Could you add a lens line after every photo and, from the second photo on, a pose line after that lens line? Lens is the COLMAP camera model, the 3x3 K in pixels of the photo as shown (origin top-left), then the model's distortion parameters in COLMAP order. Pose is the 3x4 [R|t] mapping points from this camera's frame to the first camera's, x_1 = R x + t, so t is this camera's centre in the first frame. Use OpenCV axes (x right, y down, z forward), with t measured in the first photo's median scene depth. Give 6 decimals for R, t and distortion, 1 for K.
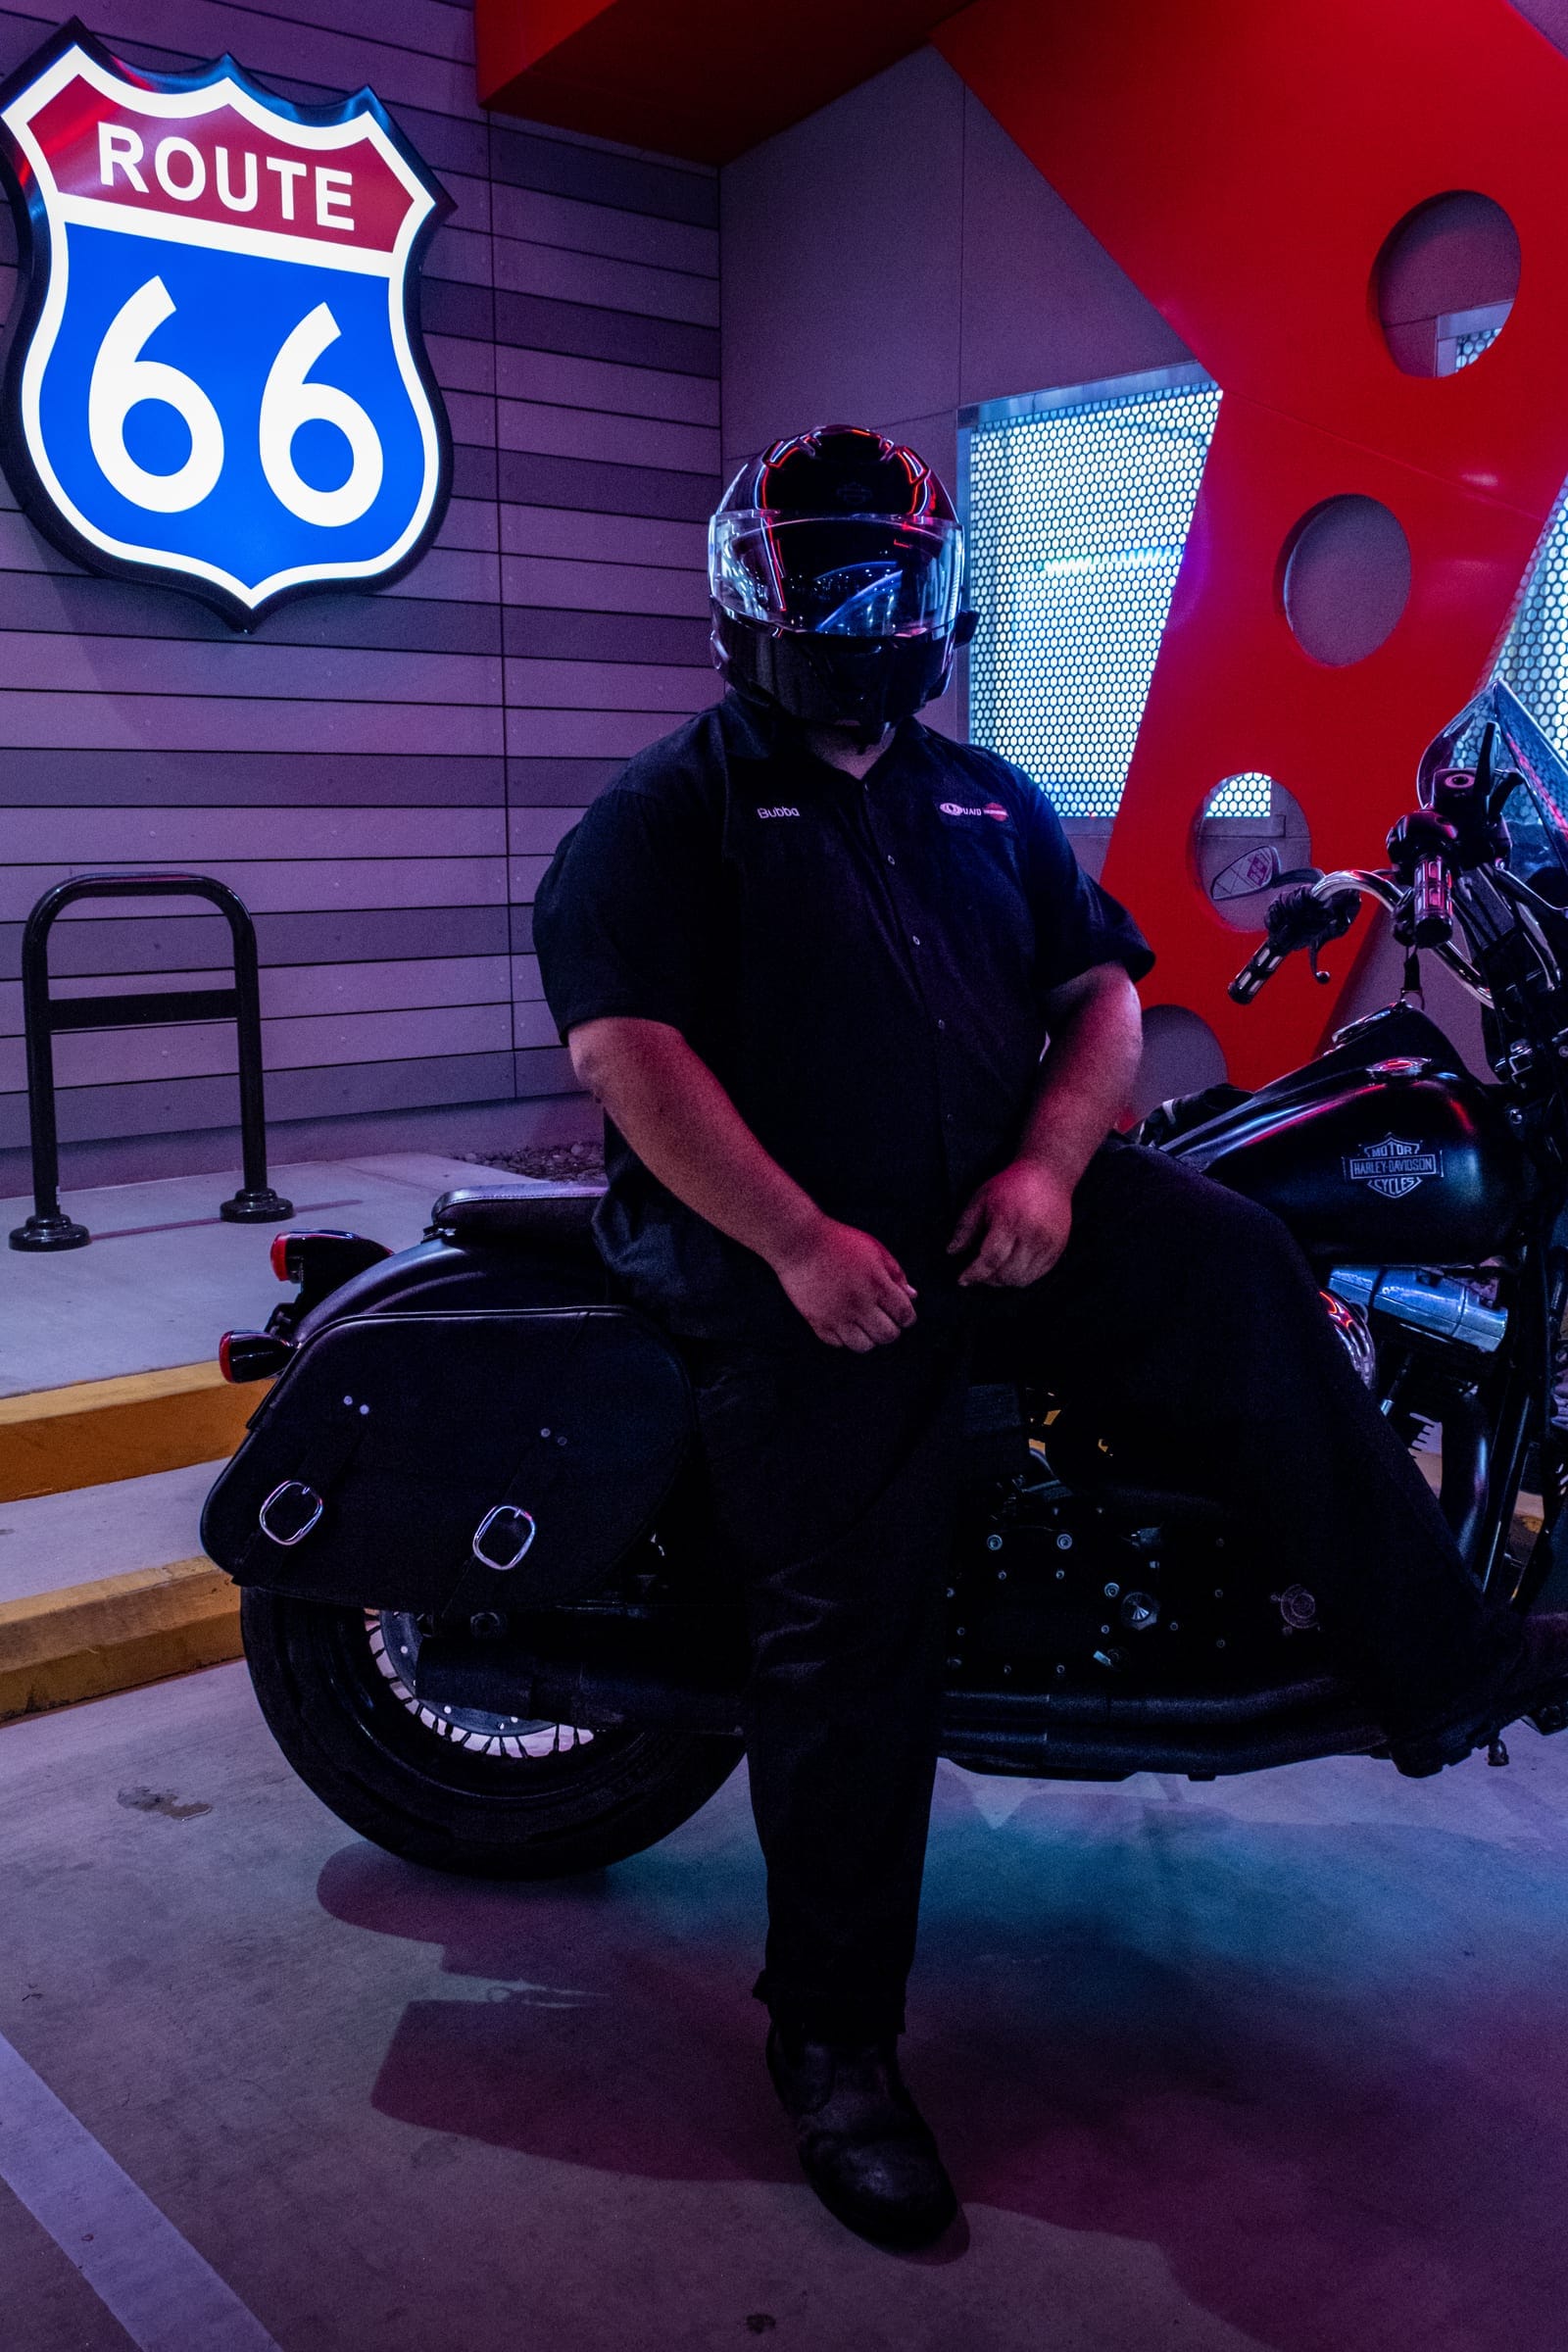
lens RADIAL K [[2174.0, 0, 762.9], [0, 2174.0, 1177.0], [0, 0, 1]] dist [0.009217, 0.000000]
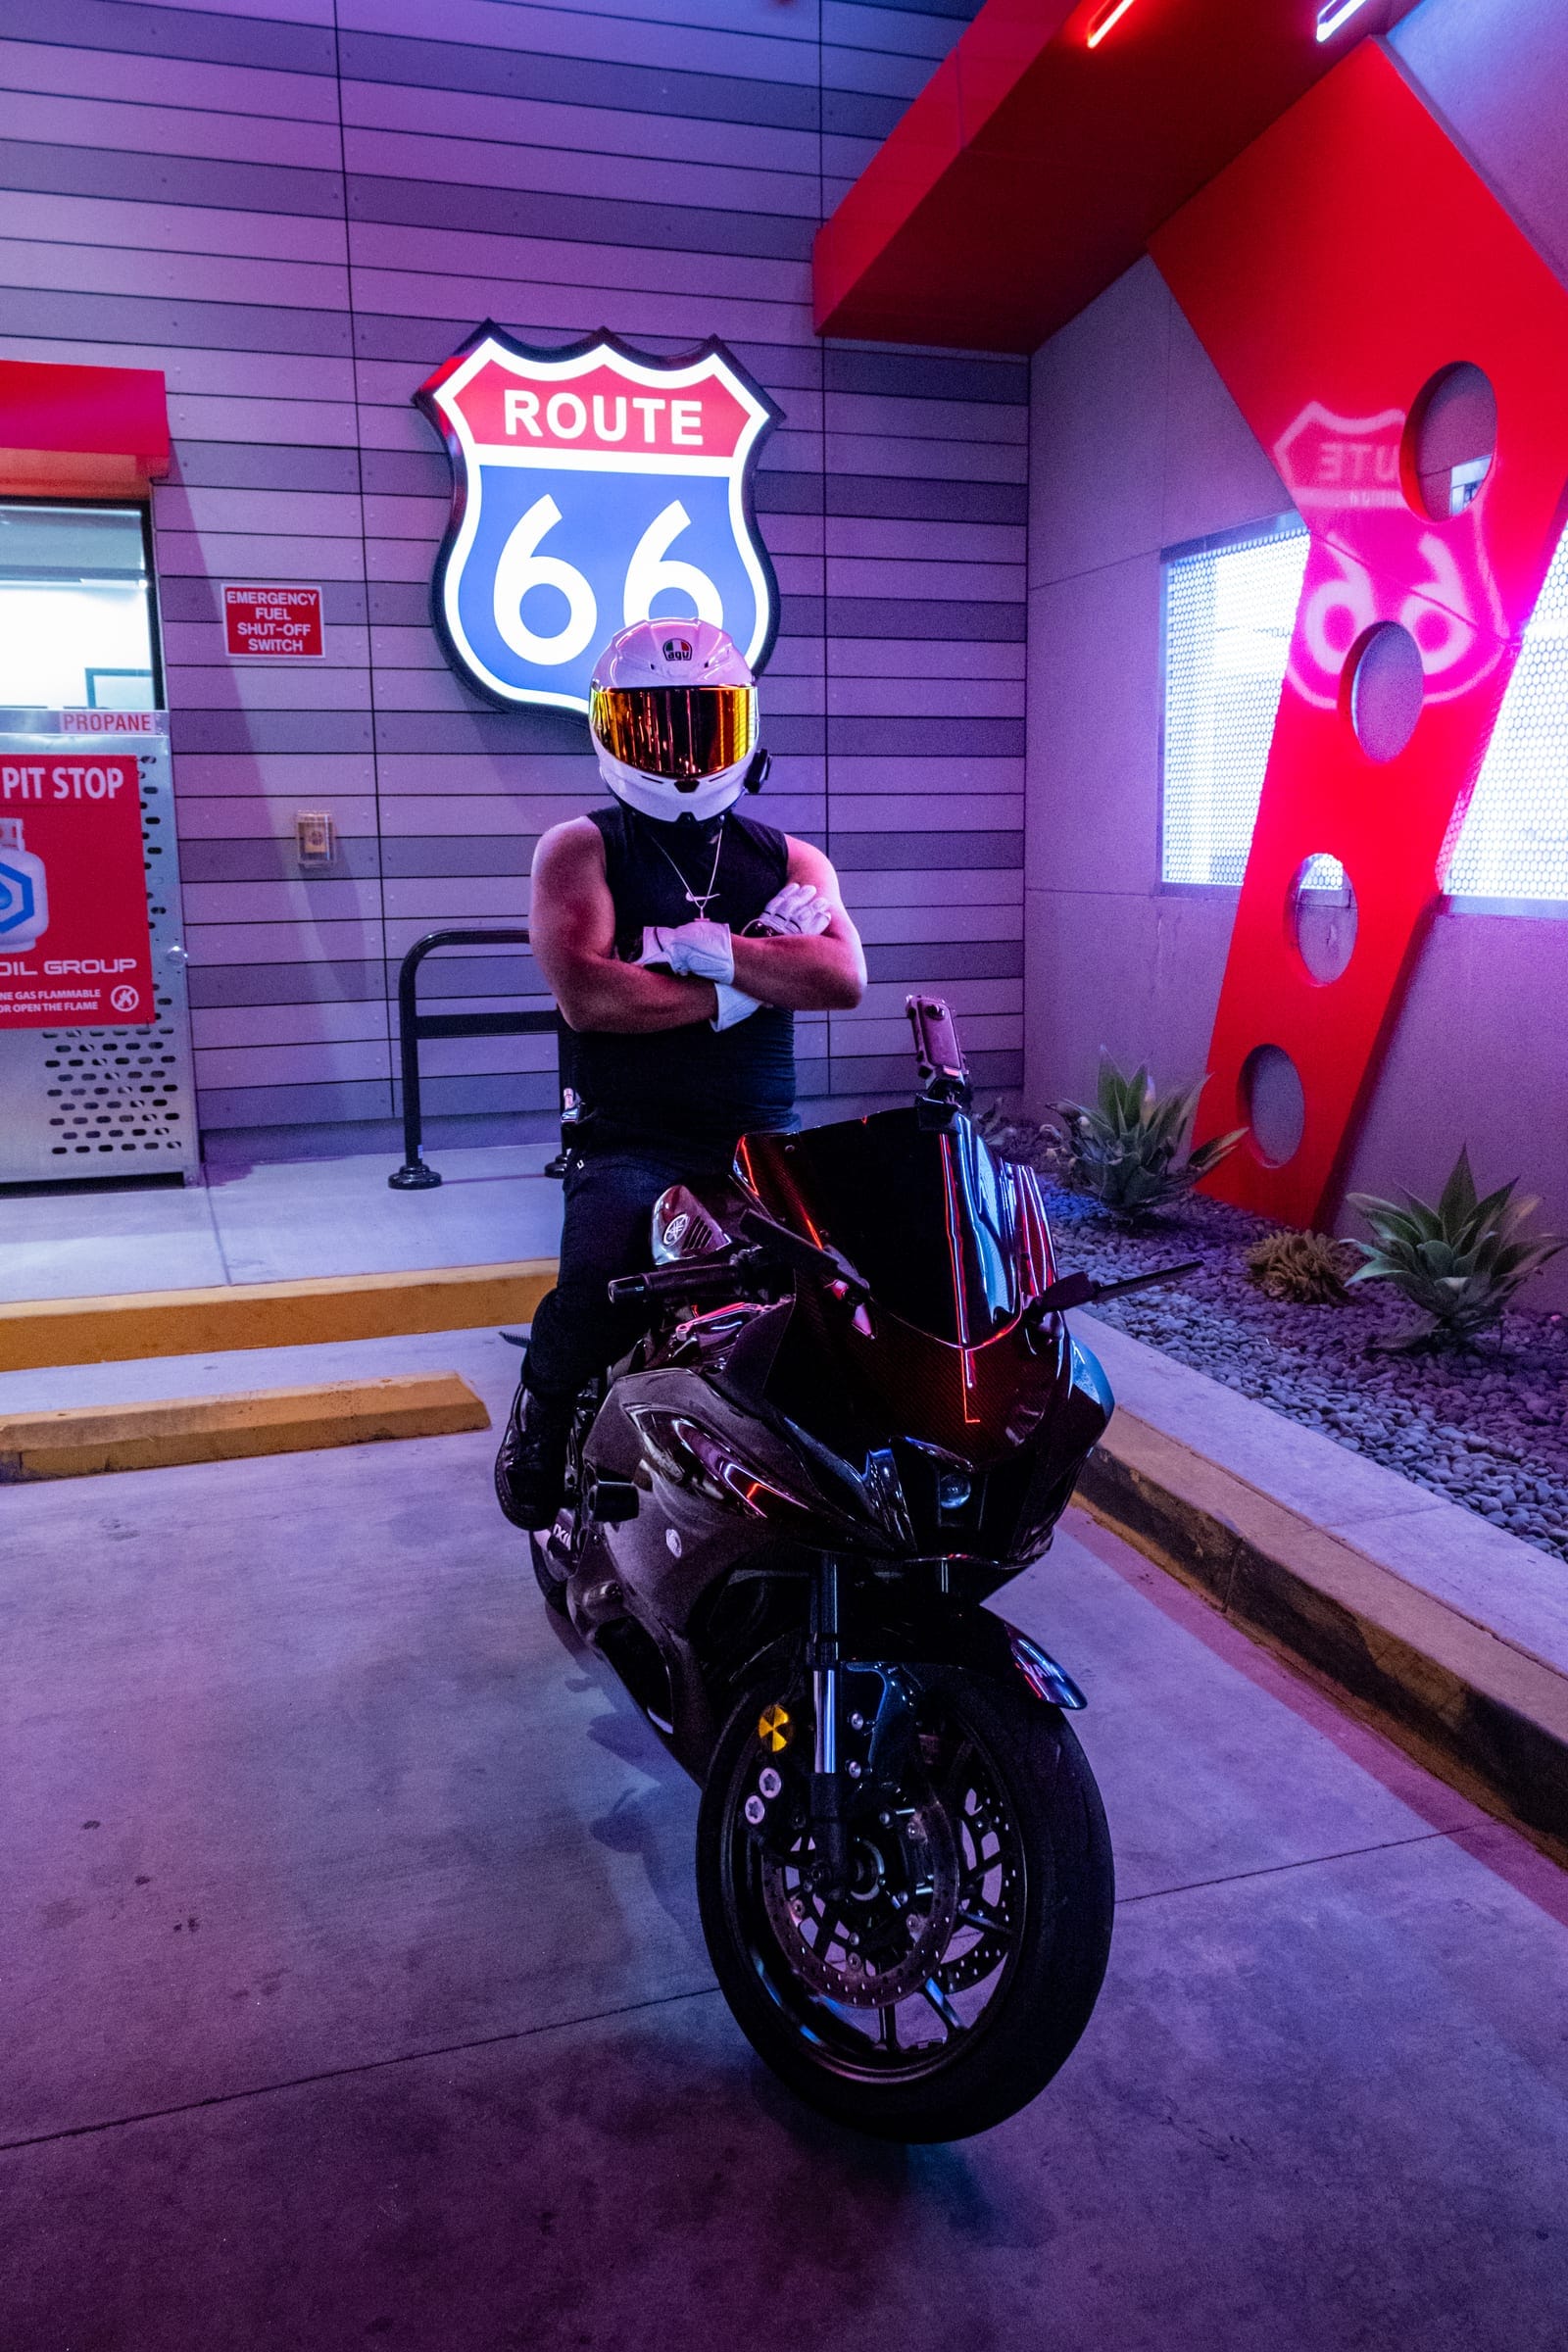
lens RADIAL K [[1885.5, 0, 804.2], [0, 1885.5, 1189.3], [0, 0, 1]] dist [-0.009450, 0.018777]
pose [[0.929028, 0.065040, -0.364248, 0.331079], [-0.055703, 0.997795, 0.036094, -0.023211], [0.365792, -0.013242, 0.930602, -0.062743]]
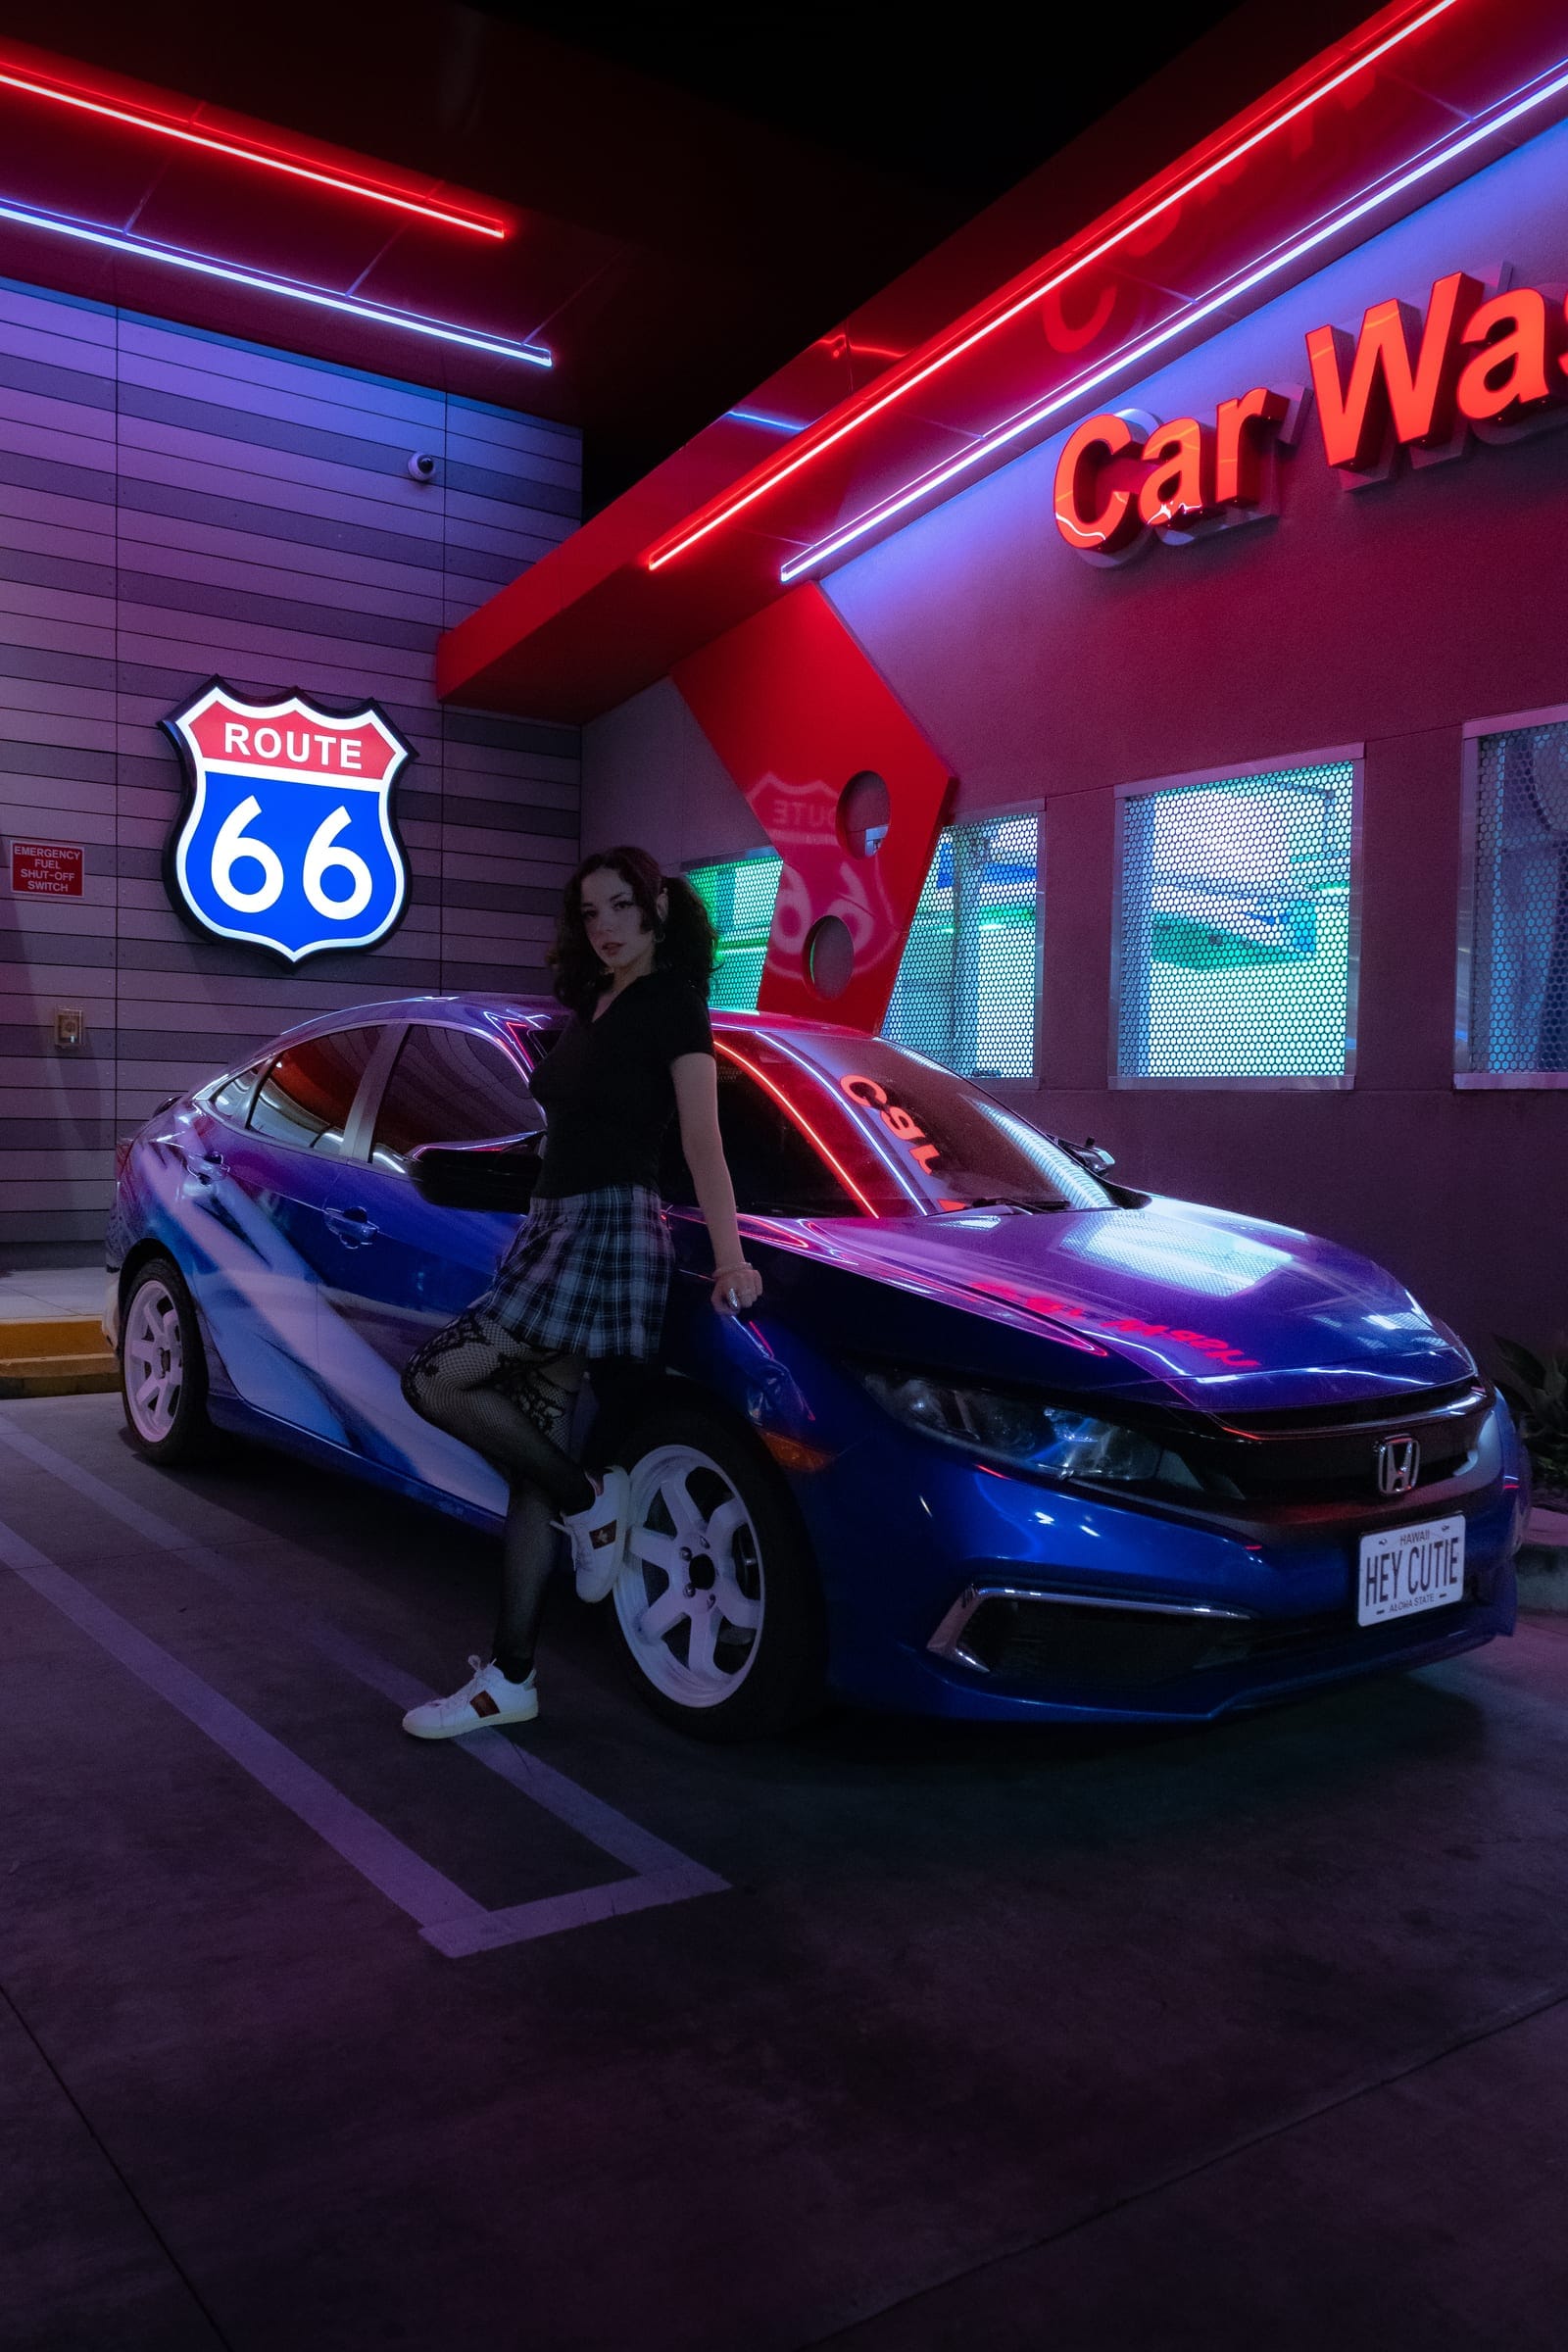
lens RADIAL K [[1885.5, 0, 773.0], [0, 1885.5, 1206.4], [0, 0, 1]] dist [-0.009450, 0.018777]
pose [[0.996167, 0.027229, -0.083130, 0.328216], [-0.037039, 0.992221, -0.118848, 0.131950], [0.079247, 0.121471, 0.989426, -0.573470]]
